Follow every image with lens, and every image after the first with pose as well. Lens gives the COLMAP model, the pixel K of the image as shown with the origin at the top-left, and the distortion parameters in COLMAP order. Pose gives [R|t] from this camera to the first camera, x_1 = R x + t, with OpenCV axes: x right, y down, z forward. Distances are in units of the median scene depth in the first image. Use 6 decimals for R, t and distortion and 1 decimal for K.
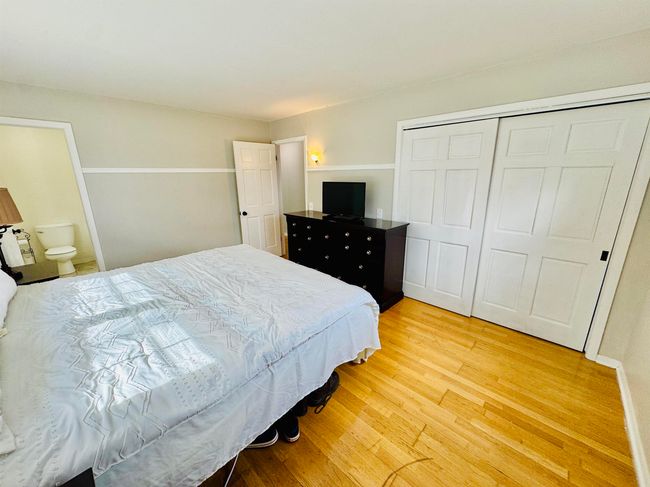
lens RADIAL K [[259.8, 0, 325.0], [0, 259.8, 243.5], [0, 0, 1]] dist [-0.002091, -0.000288]
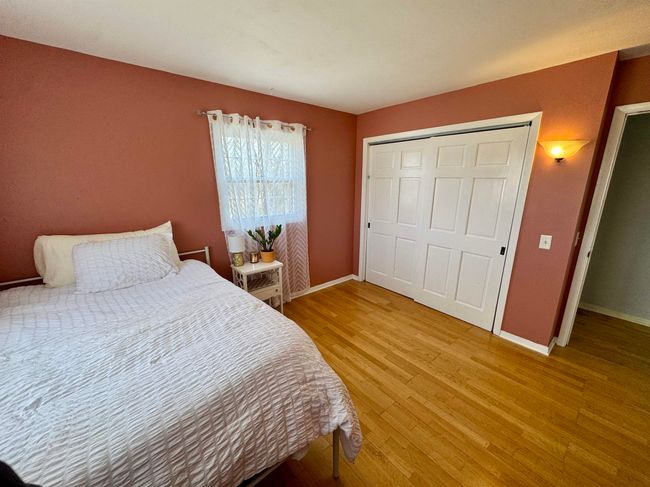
lens RADIAL K [[259.8, 0, 325.0], [0, 259.8, 243.5], [0, 0, 1]] dist [-0.002091, -0.000288]
pose [[0.993094, 0.047485, -0.107286, 0.325990], [-0.049428, 0.998657, -0.015525, 0.065668], [0.106404, 0.020721, 0.994107, -0.279570]]
